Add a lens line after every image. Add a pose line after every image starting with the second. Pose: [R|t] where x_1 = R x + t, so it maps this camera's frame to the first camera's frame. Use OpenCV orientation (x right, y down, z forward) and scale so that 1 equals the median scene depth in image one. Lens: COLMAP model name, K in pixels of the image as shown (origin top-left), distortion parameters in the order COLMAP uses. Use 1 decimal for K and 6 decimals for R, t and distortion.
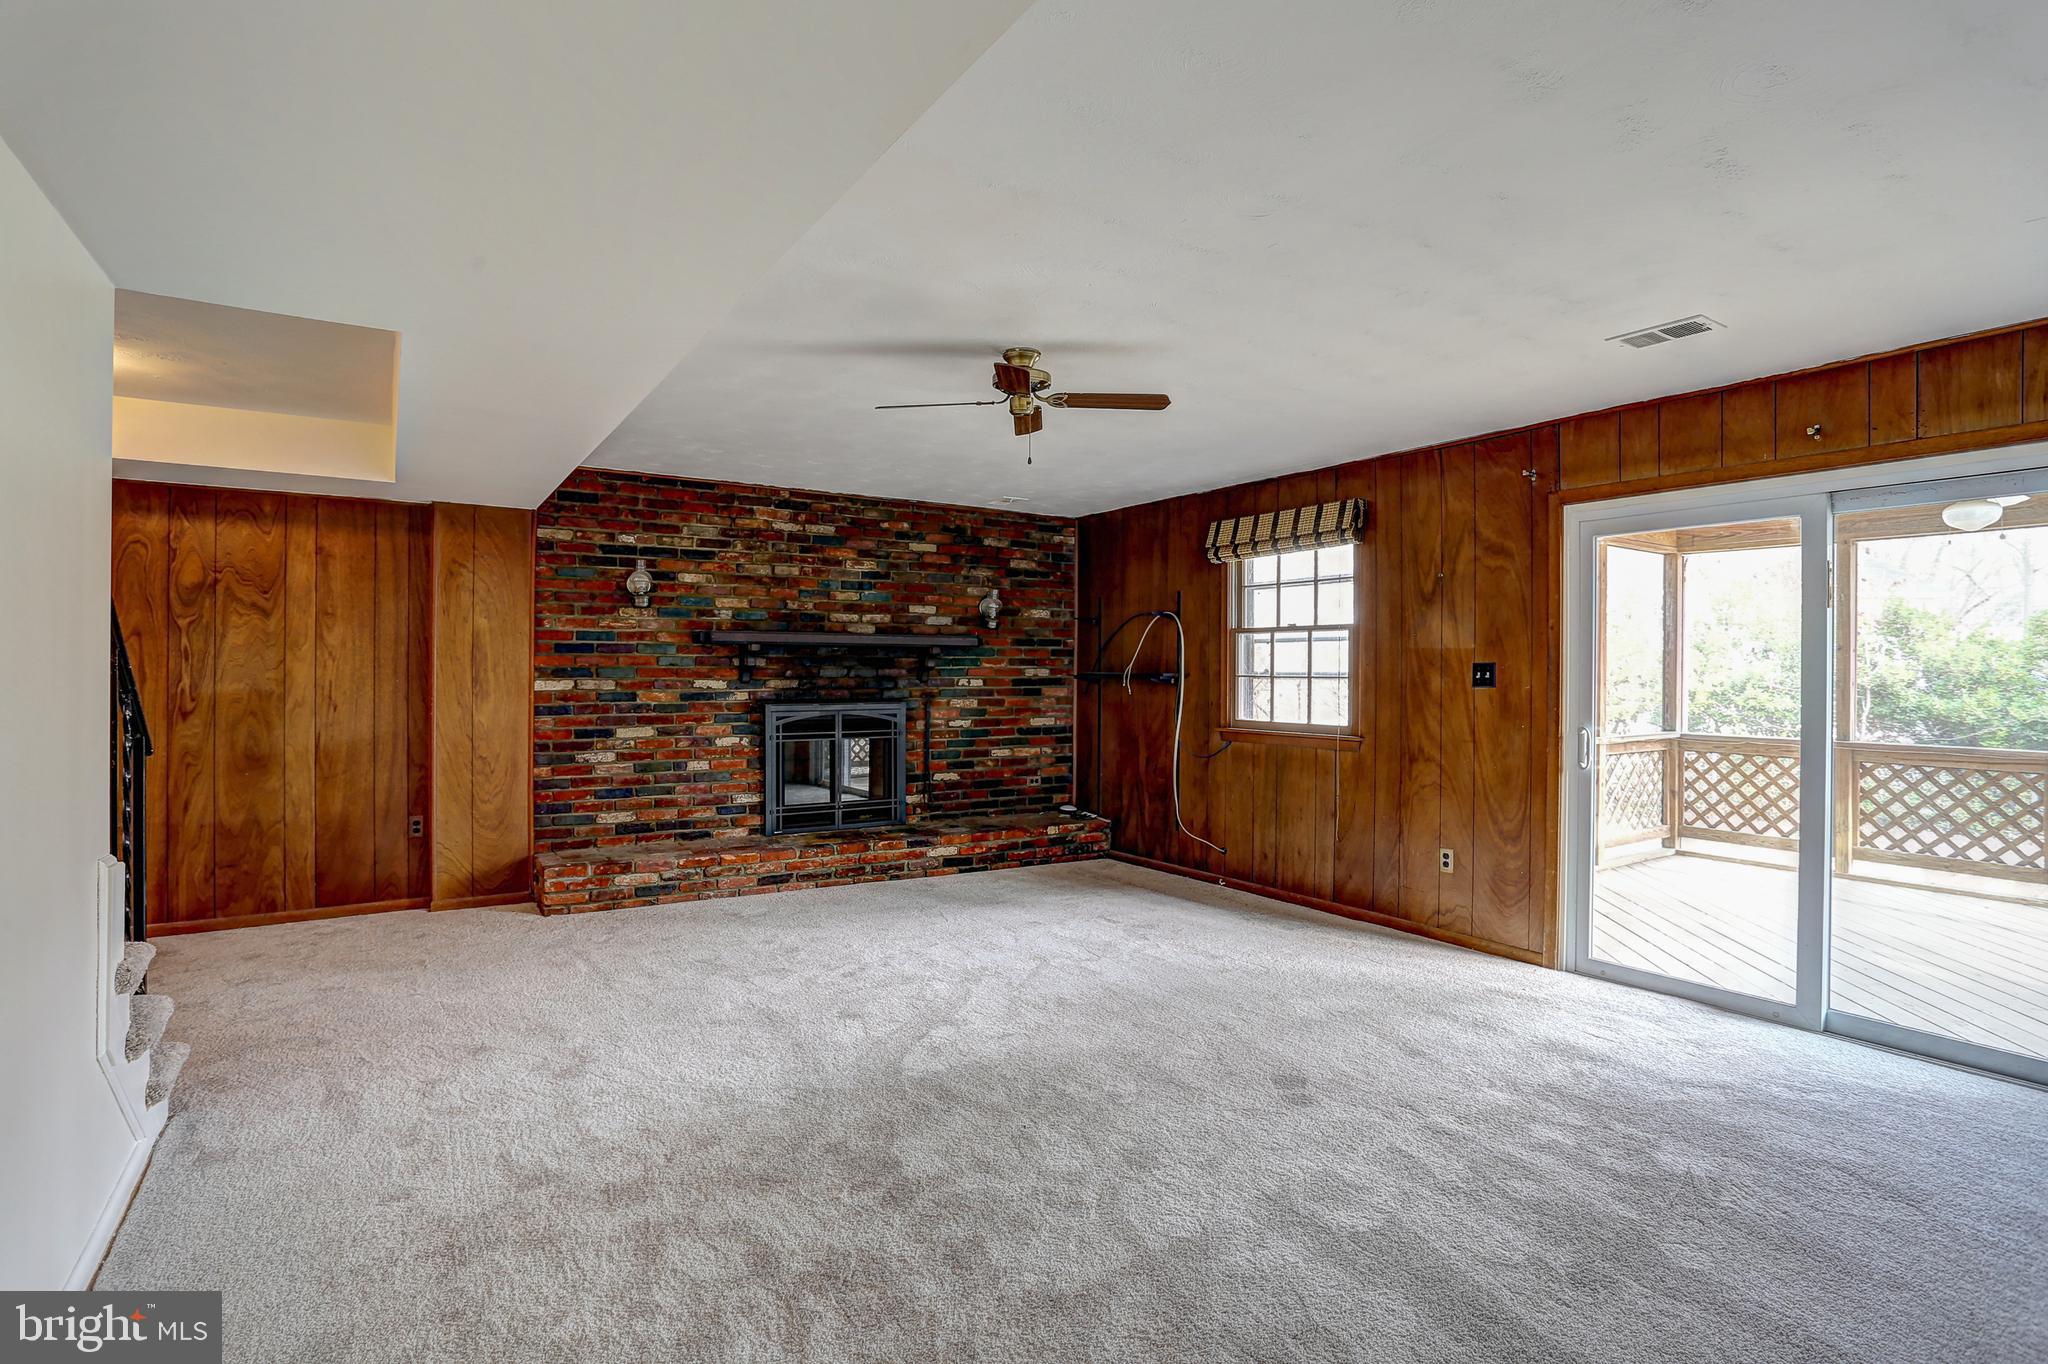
lens RADIAL K [[1012.5, 0, 1031.0], [0, 1012.5, 665.0], [0, 0, 1]] dist [-0.085336, 0.038368]
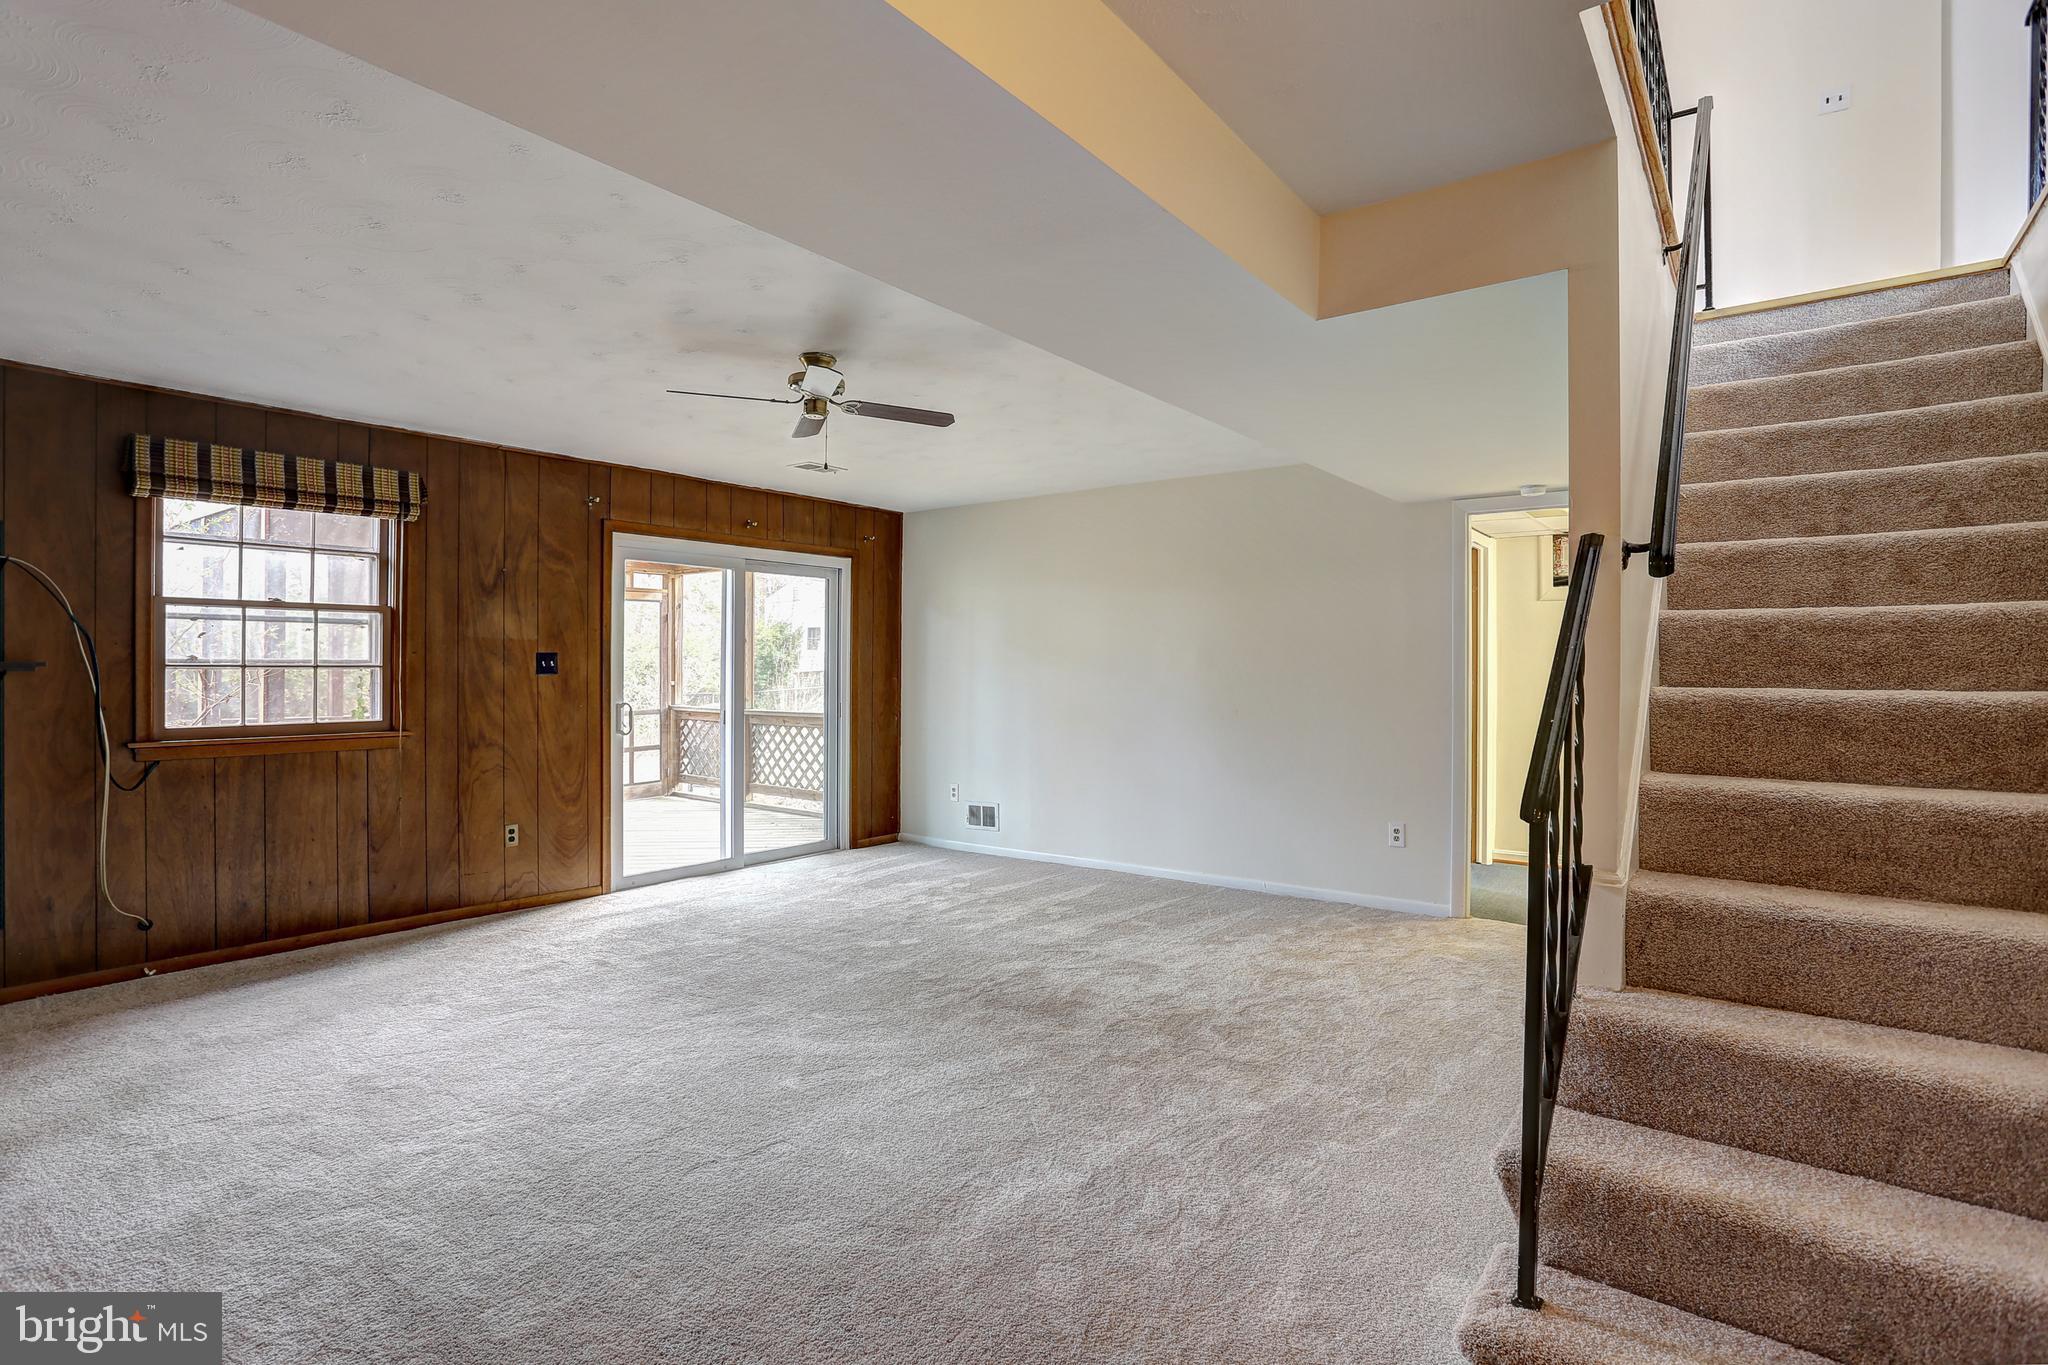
lens RADIAL K [[1012.5, 0, 1031.0], [0, 1012.5, 665.5], [0, 0, 1]] dist [-0.085336, 0.038368]
pose [[-0.346403, -0.007483, 0.938056, -0.771886], [-0.014262, 0.999895, 0.002710, 0.001163], [-0.937977, -0.012440, -0.346473, 0.835305]]
